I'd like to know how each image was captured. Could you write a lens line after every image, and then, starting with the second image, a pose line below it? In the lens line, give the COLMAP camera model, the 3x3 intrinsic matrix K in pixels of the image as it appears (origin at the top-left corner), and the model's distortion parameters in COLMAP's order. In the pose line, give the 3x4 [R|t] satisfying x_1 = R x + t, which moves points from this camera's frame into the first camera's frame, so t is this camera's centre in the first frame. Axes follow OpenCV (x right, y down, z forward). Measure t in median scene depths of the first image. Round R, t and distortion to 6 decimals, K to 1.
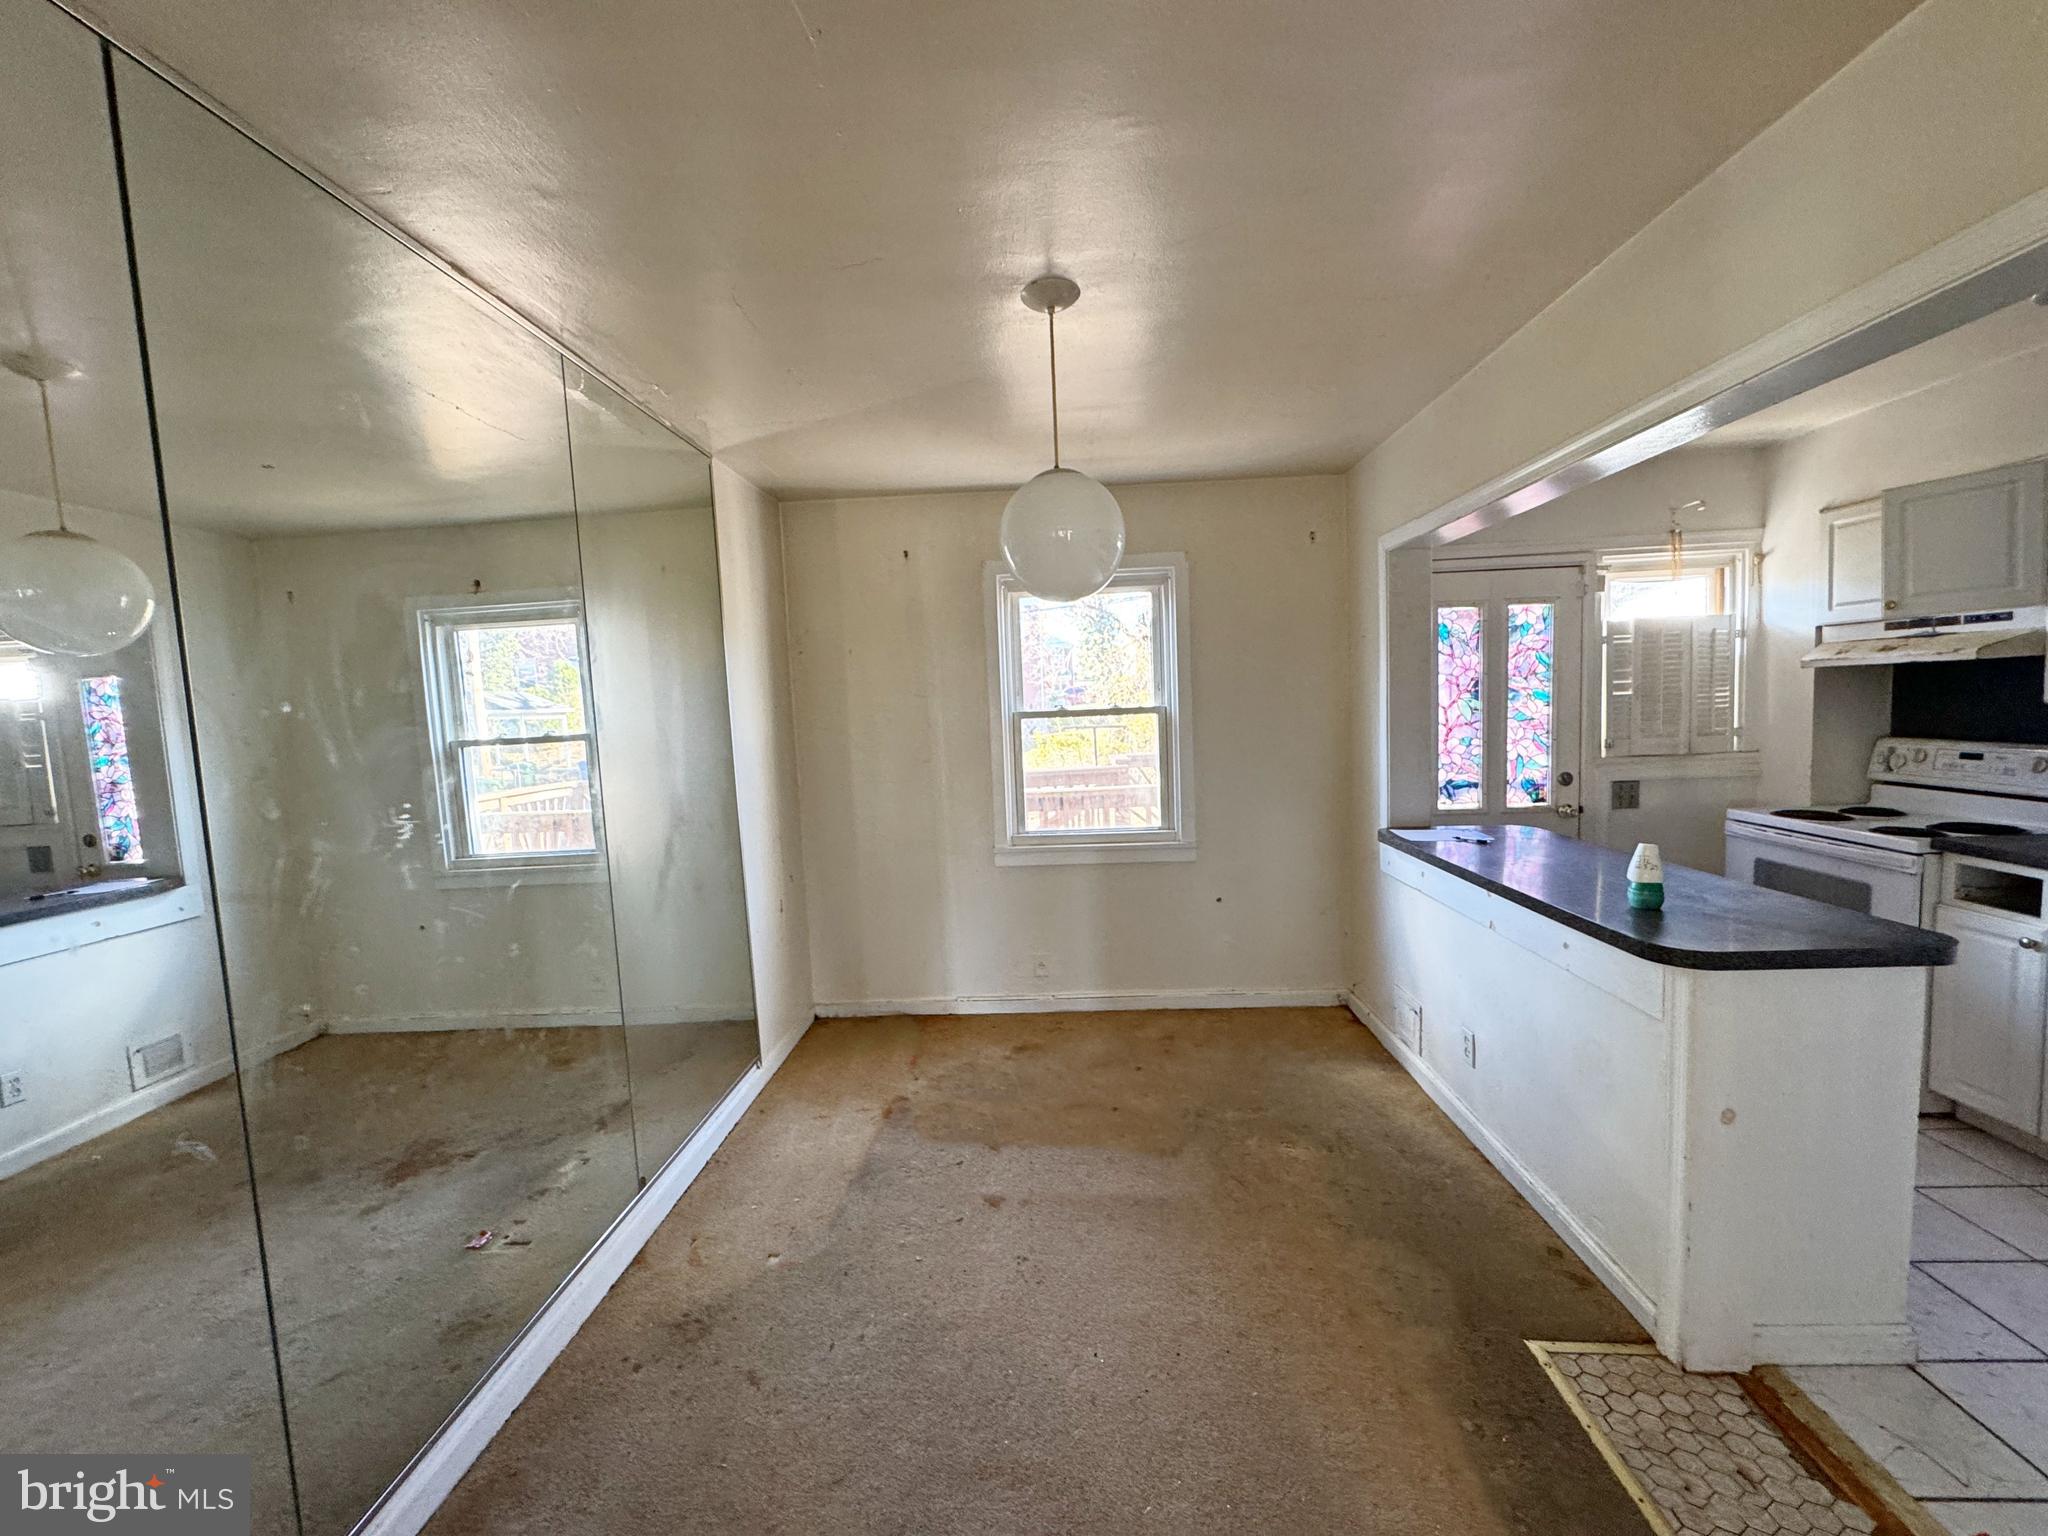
lens RADIAL K [[816.0, 0, 1024.5], [0, 816.0, 766.0], [0, 0, 1]] dist [-0.003908, -0.000017]
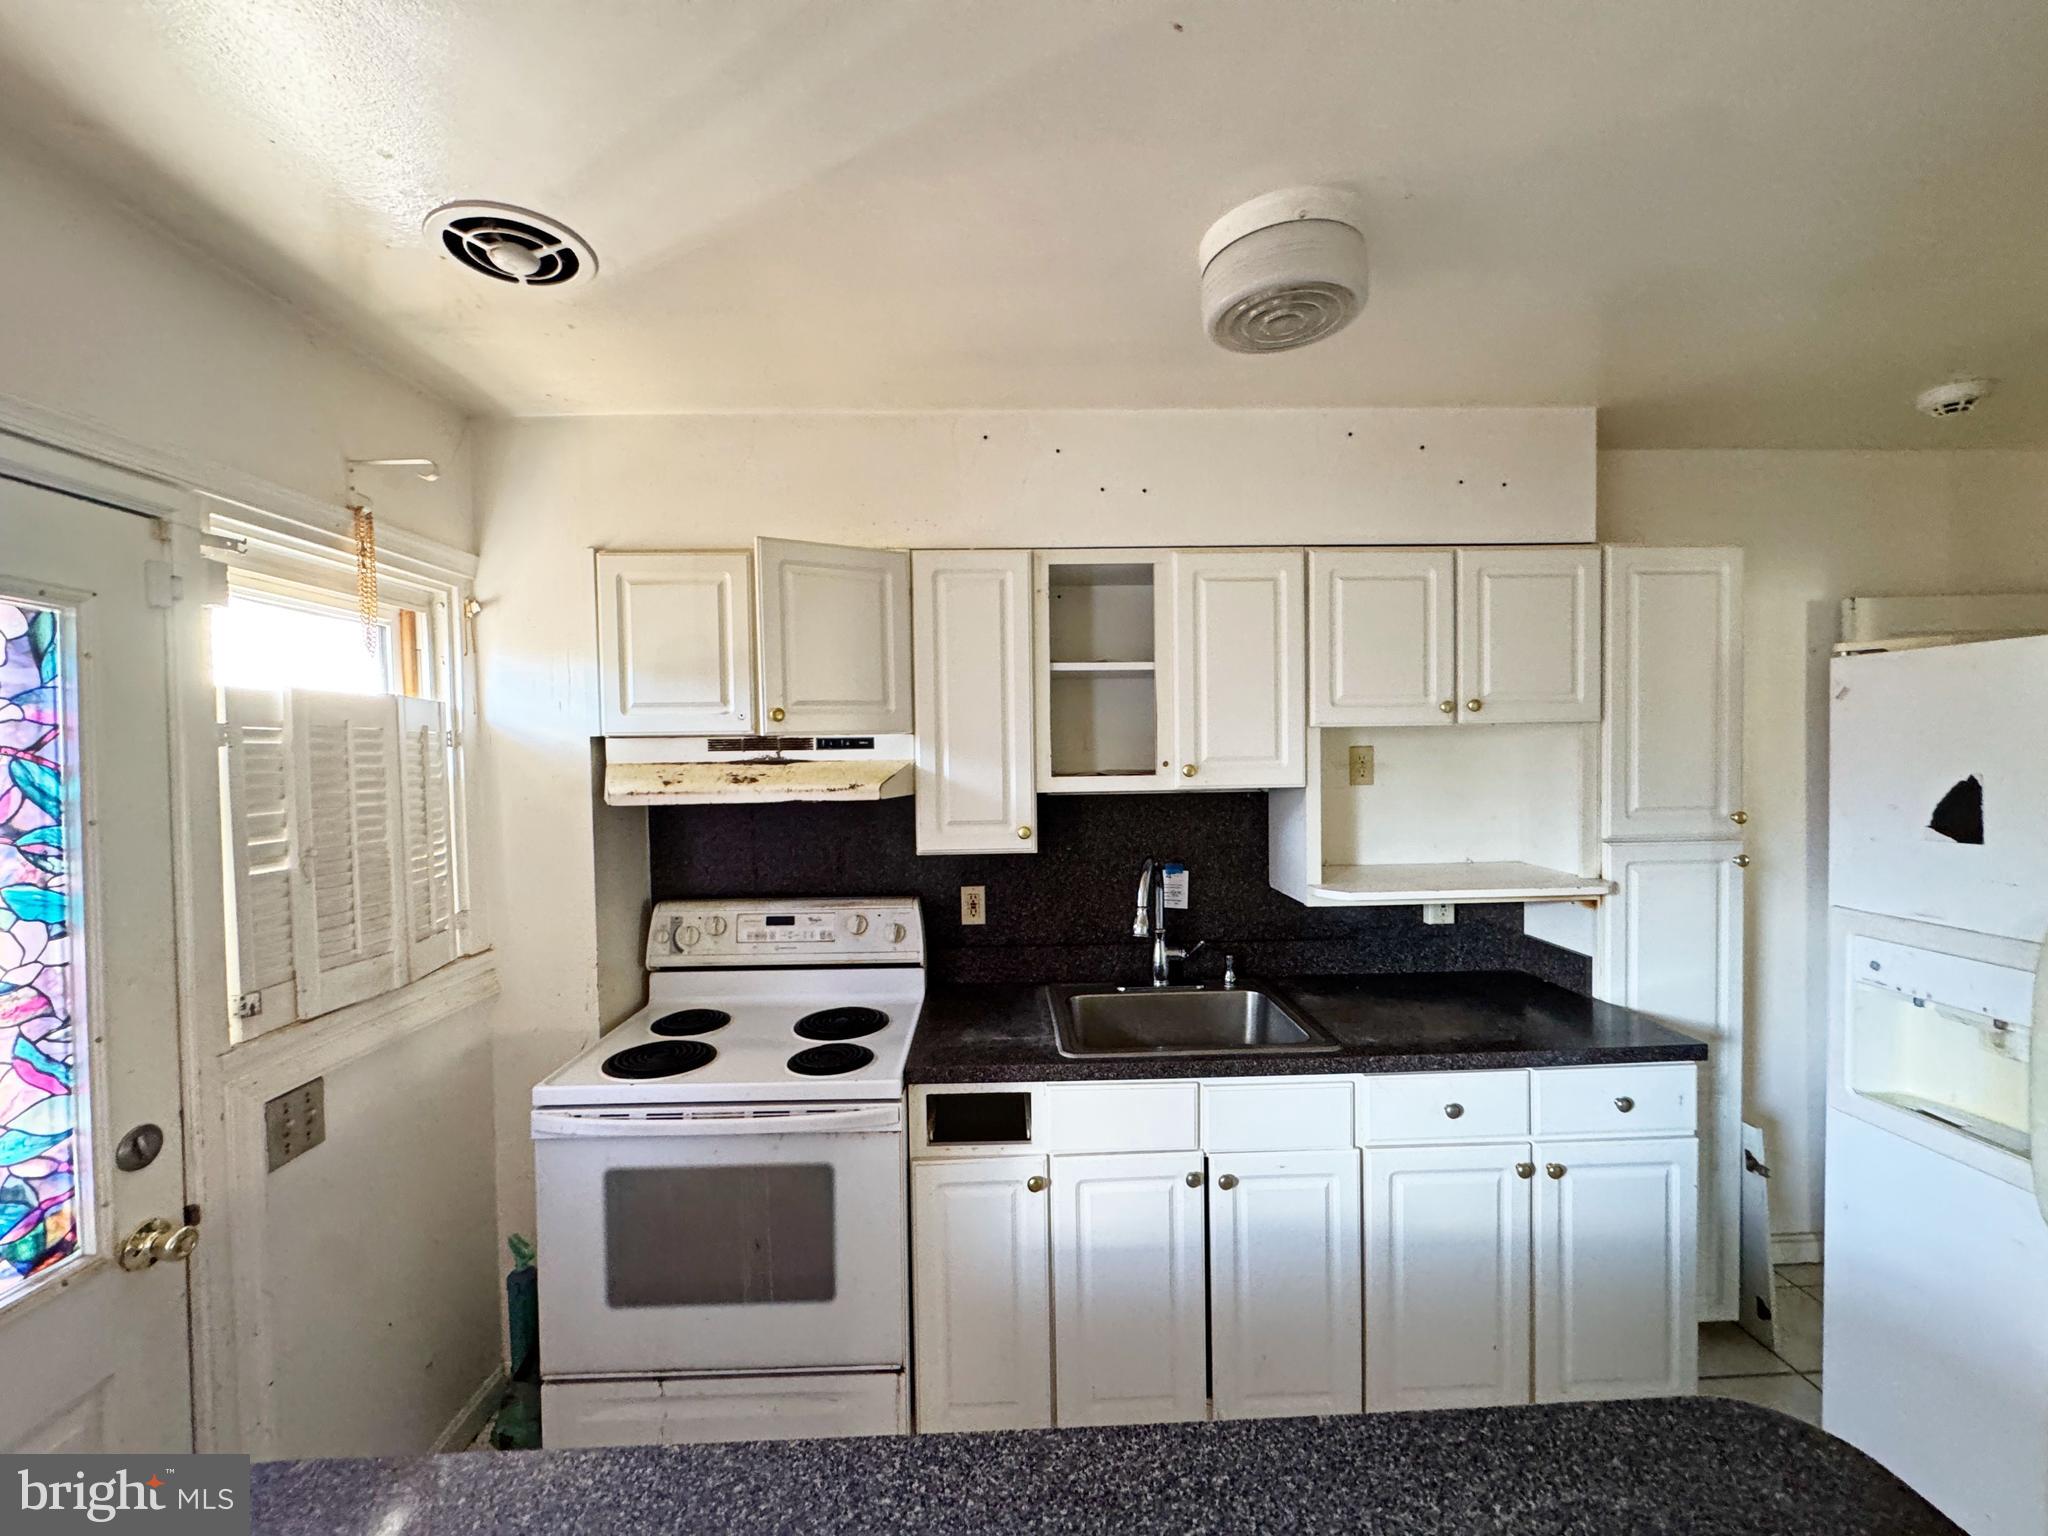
lens RADIAL K [[816.0, 0, 1024.5], [0, 816.0, 766.0], [0, 0, 1]] dist [-0.003908, -0.000017]
pose [[-0.076107, 0.026100, 0.996758, 0.341793], [0.097990, 0.995014, -0.018573, -0.107252], [-0.992273, 0.096258, -0.078285, 0.732209]]
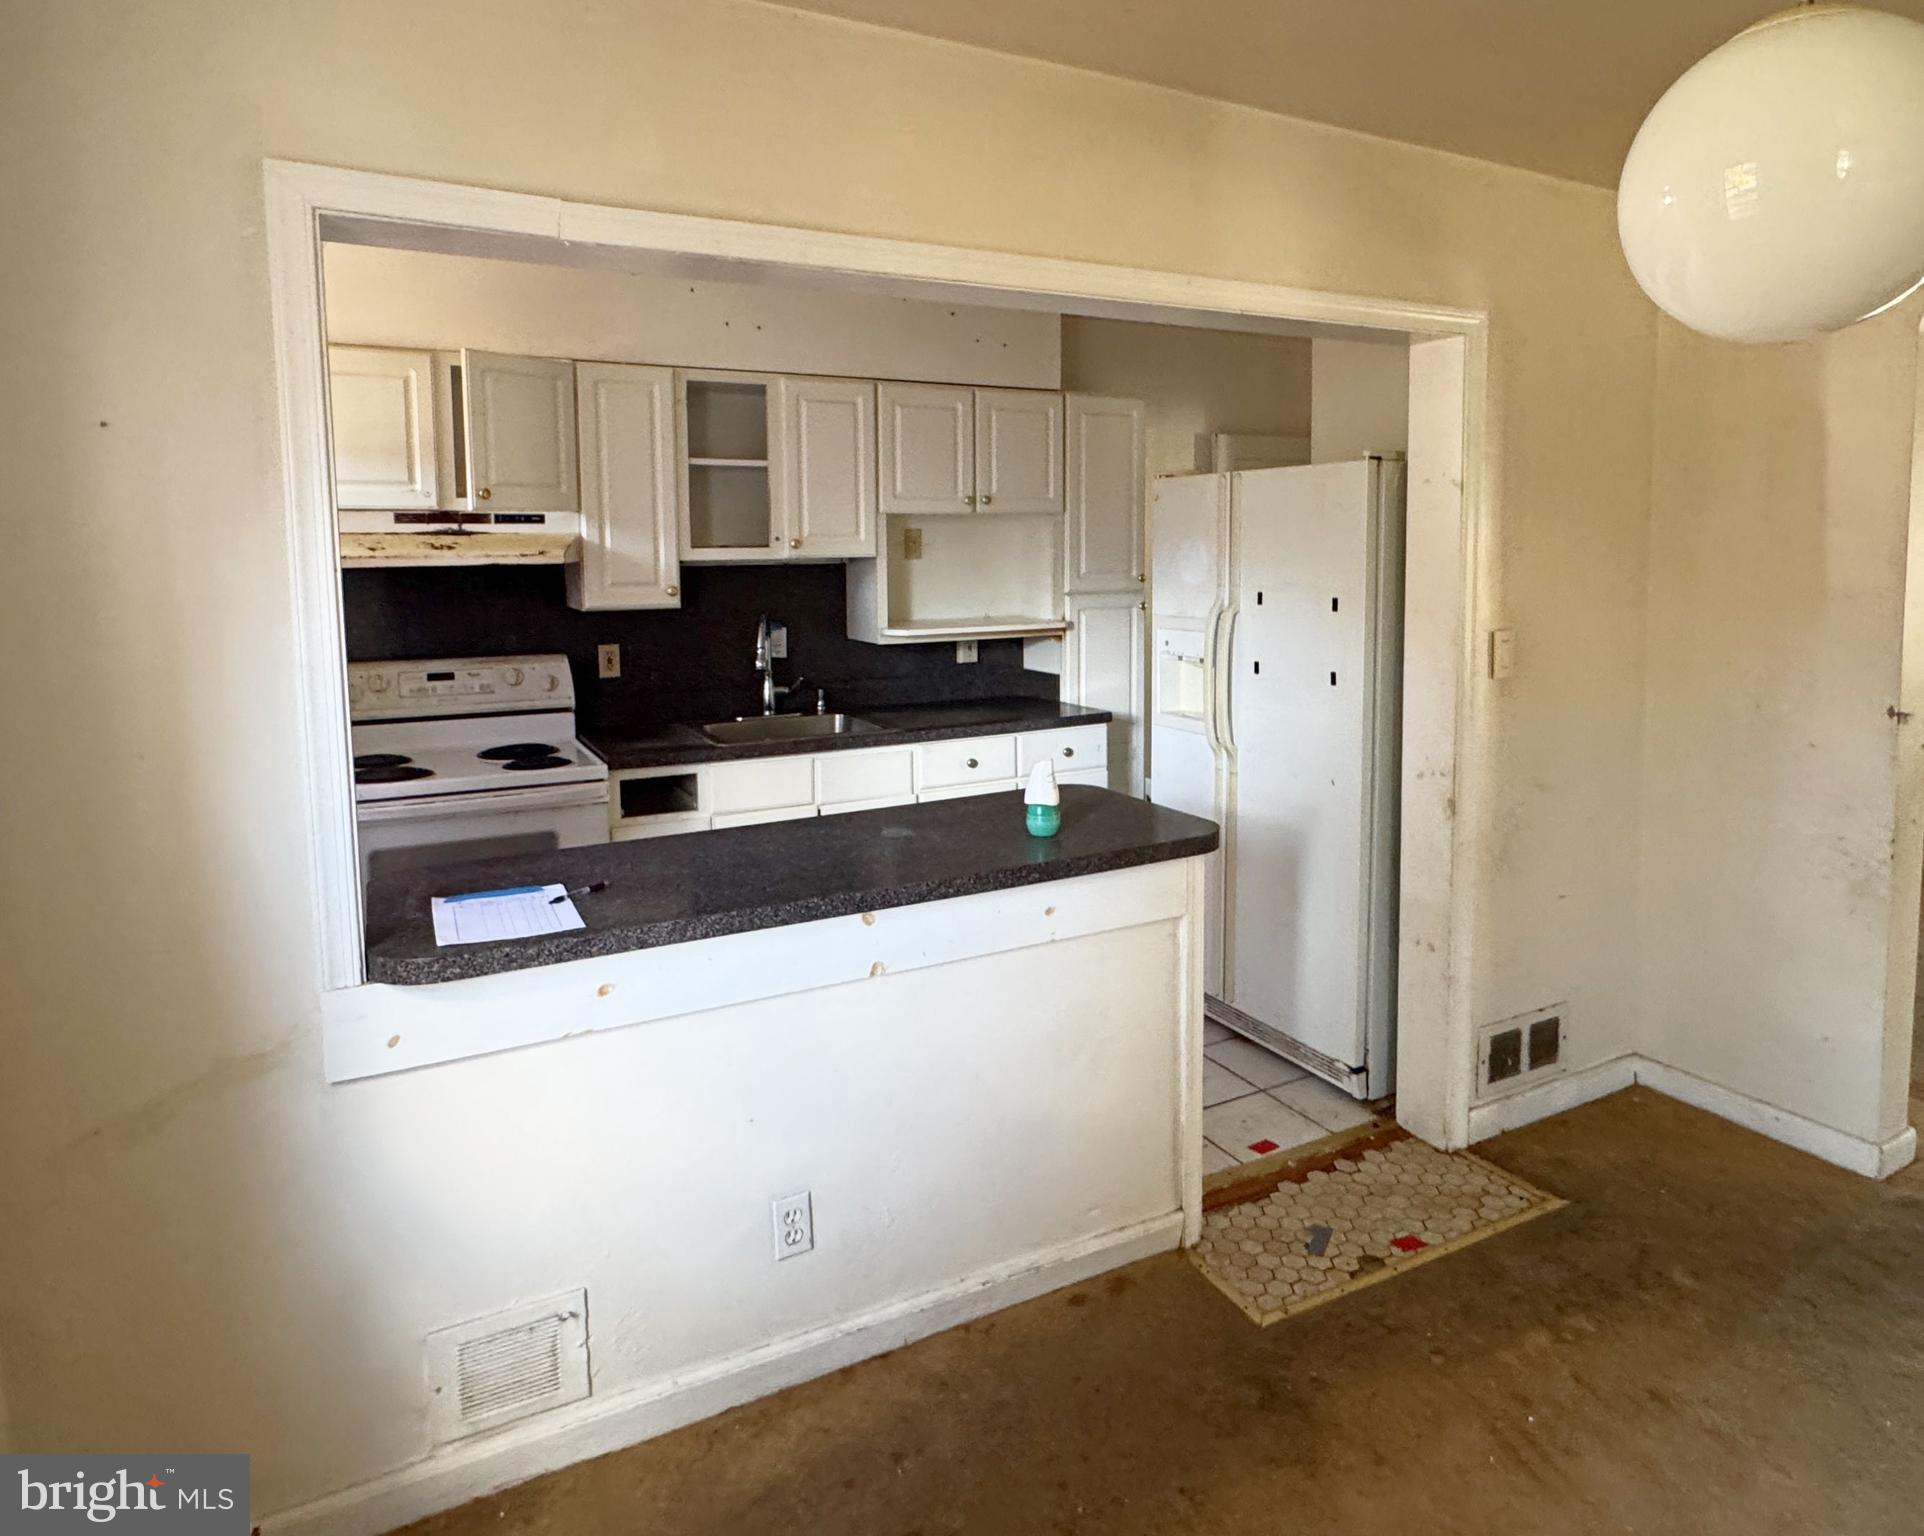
lens RADIAL K [[1143.2, 0, 972.5], [0, 1143.2, 646.1], [0, 0, 1]] dist [-0.000716, 0.000088]
pose [[-0.507365, -0.024319, 0.861388, -0.144731], [0.100517, 0.991108, 0.087187, -0.083170], [-0.855849, 0.130820, -0.500409, 1.001520]]
